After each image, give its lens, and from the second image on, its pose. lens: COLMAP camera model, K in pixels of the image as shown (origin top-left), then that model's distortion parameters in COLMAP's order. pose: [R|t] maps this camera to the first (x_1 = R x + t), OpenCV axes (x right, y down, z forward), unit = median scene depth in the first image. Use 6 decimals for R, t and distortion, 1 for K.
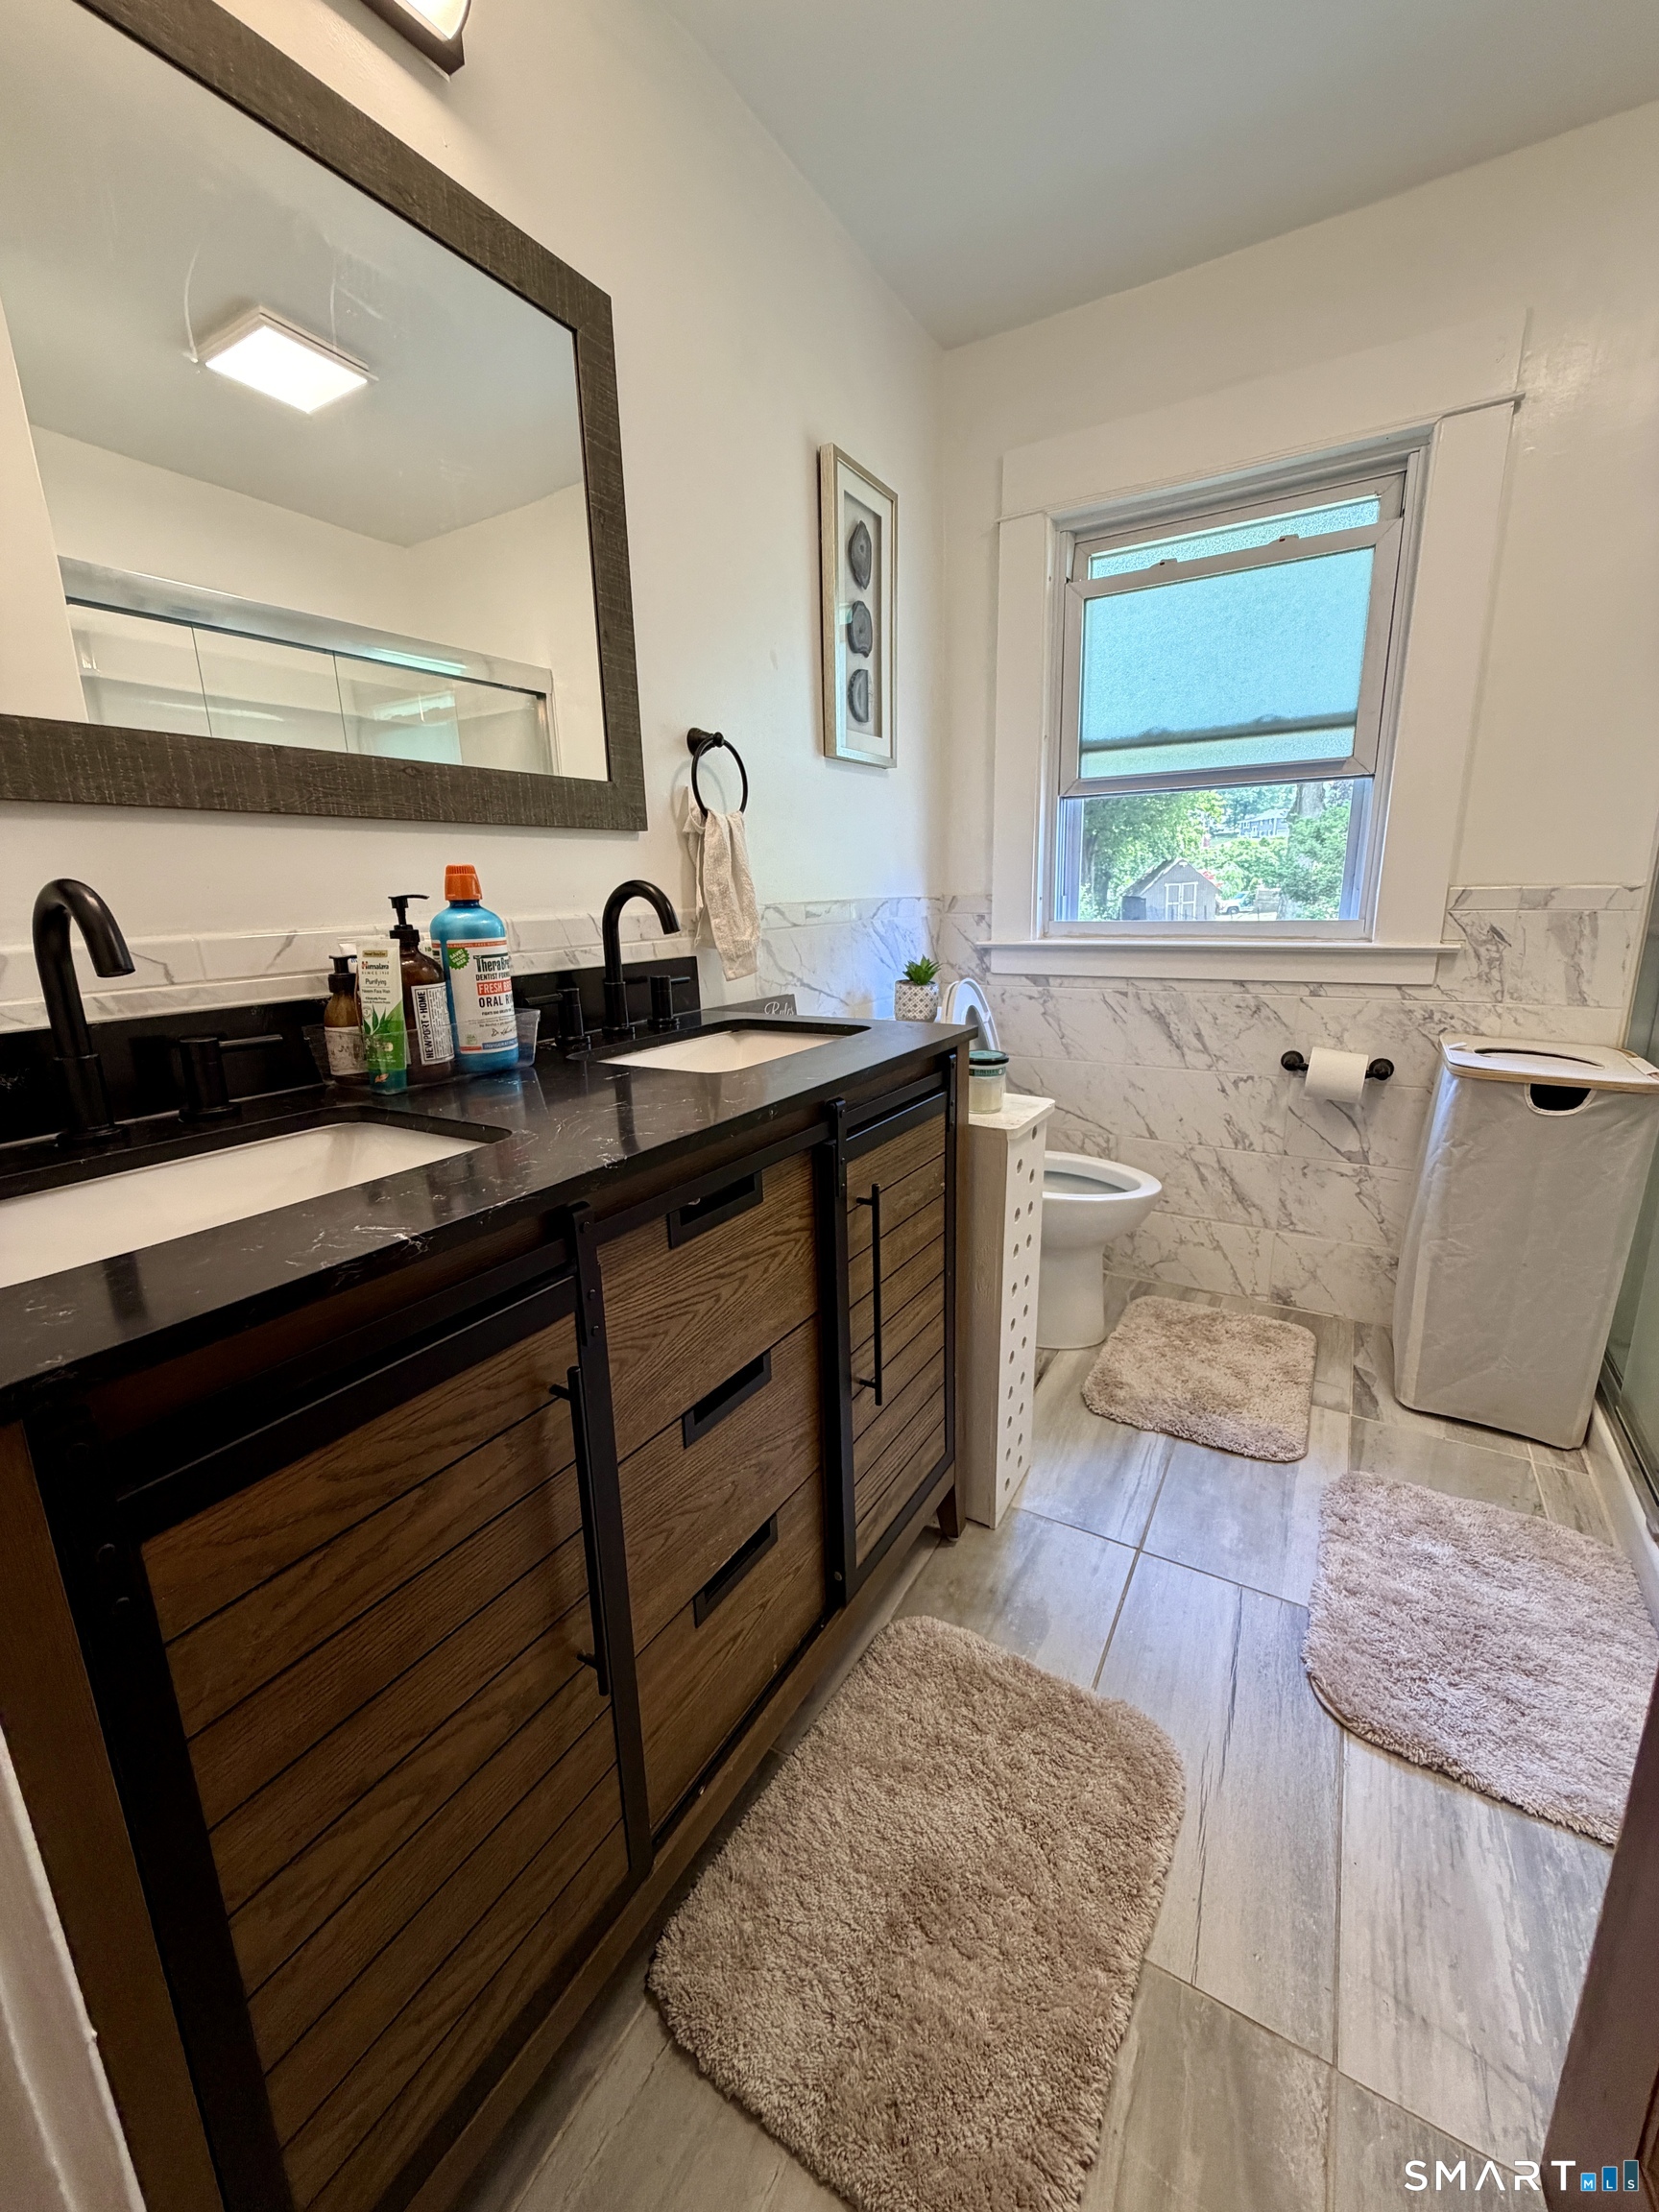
lens RADIAL K [[885.1, 0, 825.2], [0, 885.1, 1105.7], [0, 0, 1]] dist [-0.000030, -0.000218]
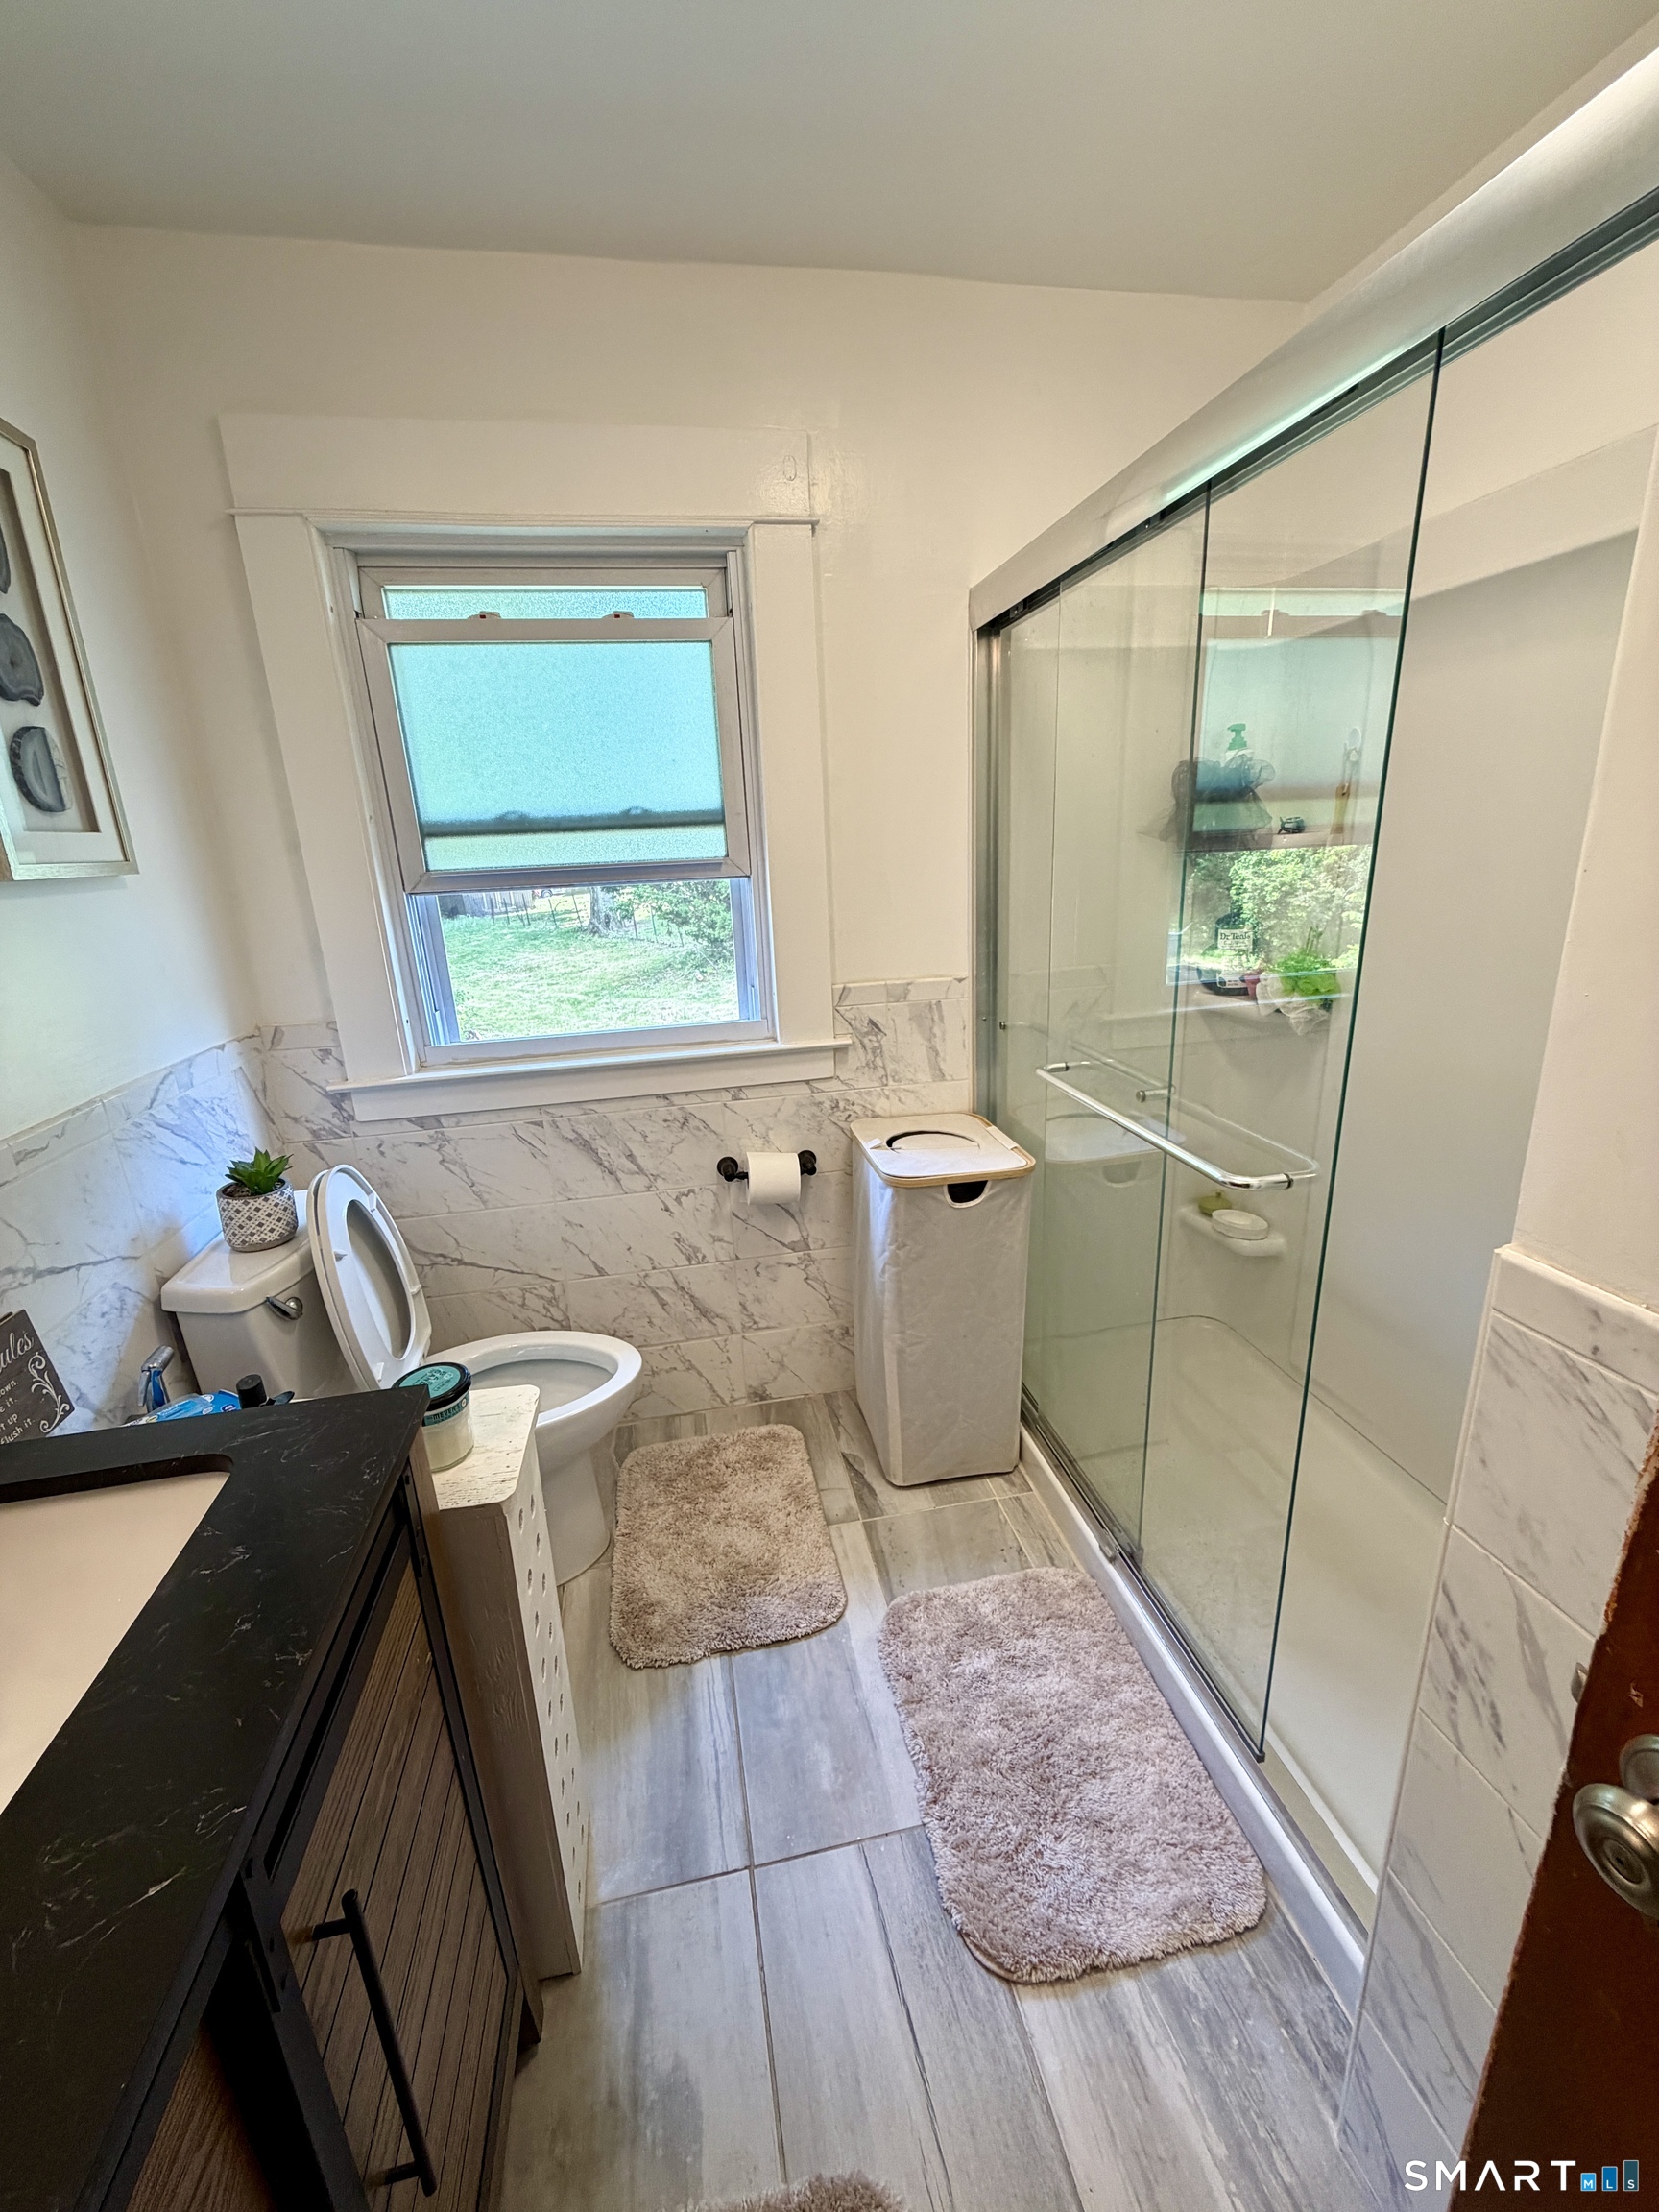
lens RADIAL K [[885.1, 0, 827.8], [0, 885.1, 1103.9], [0, 0, 1]] dist [-0.000030, -0.000218]
pose [[0.747680, -0.194248, 0.635013, 0.014655], [0.183414, 0.979469, 0.083659, -0.191926], [-0.638227, 0.053920, 0.767958, 0.205689]]
